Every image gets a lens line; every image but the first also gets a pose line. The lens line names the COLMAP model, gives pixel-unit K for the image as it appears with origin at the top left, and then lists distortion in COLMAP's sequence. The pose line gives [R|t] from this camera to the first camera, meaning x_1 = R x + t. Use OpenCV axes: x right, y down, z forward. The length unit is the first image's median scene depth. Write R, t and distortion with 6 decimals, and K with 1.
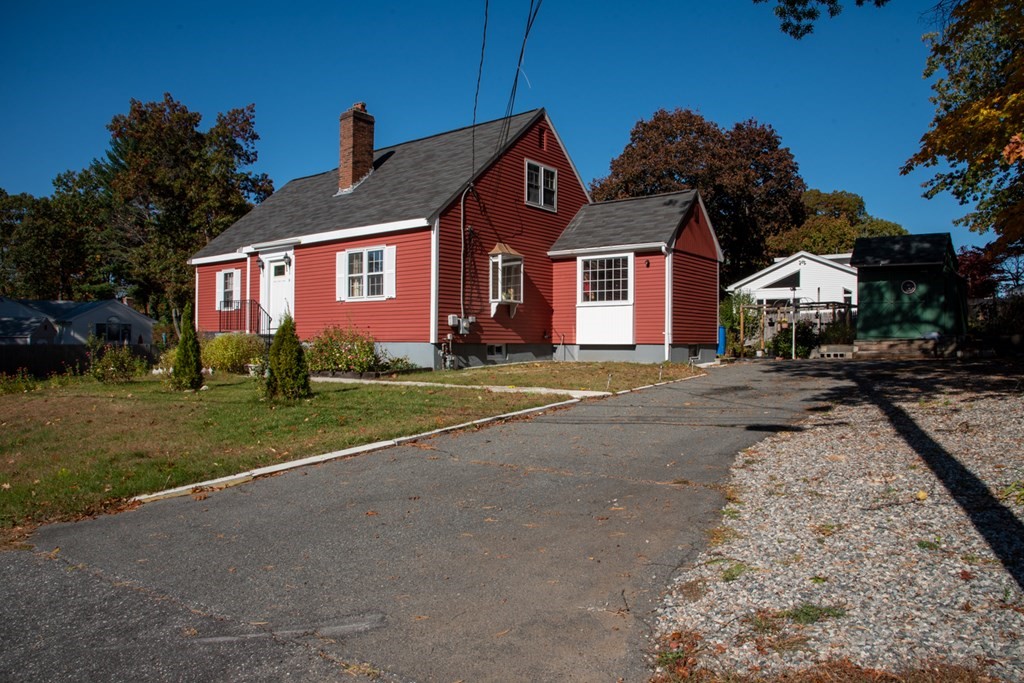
lens RADIAL K [[705.8, 0, 512.0], [0, 705.8, 341.5], [0, 0, 1]] dist [-0.102628, 0.000915]
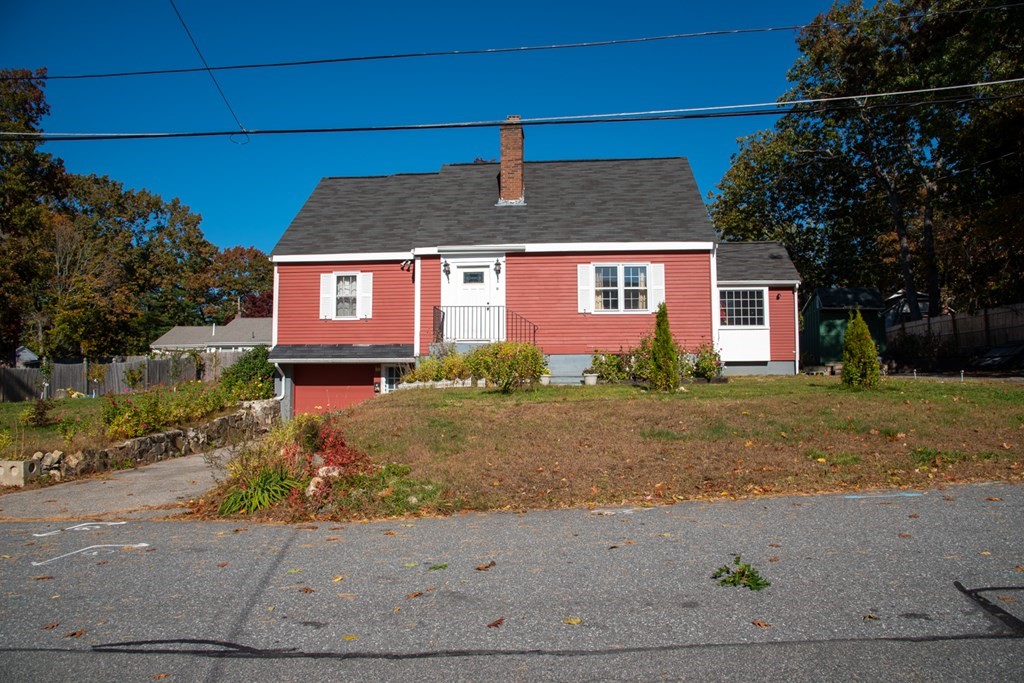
lens RADIAL K [[705.8, 0, 512.0], [0, 705.8, 341.5], [0, 0, 1]] dist [-0.102628, 0.000915]
pose [[0.840326, 0.030433, 0.541226, -0.830955], [0.003943, 0.998053, -0.062242, 0.042235], [-0.542066, 0.054437, 0.838571, 0.207731]]
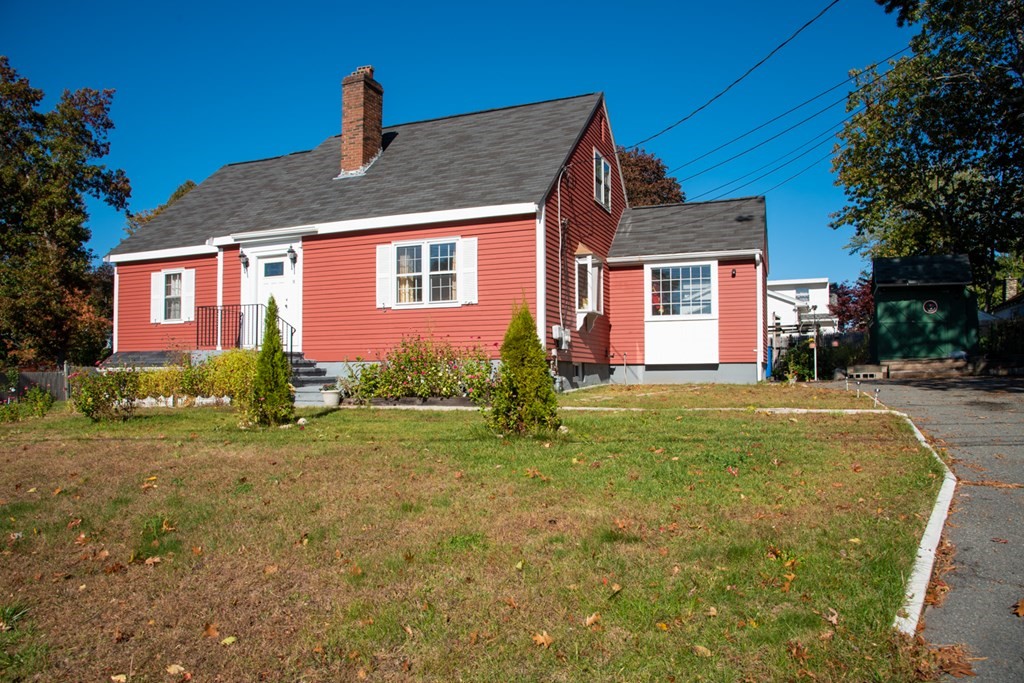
lens RADIAL K [[709.0, 0, 517.4], [0, 709.0, 358.9], [0, 0, 1]] dist [-0.084774, 0.004272]
pose [[0.962497, -0.000473, 0.271291, -0.299339], [0.006311, 0.999767, -0.020649, 0.014412], [-0.271218, 0.021586, 0.962276, 0.202071]]
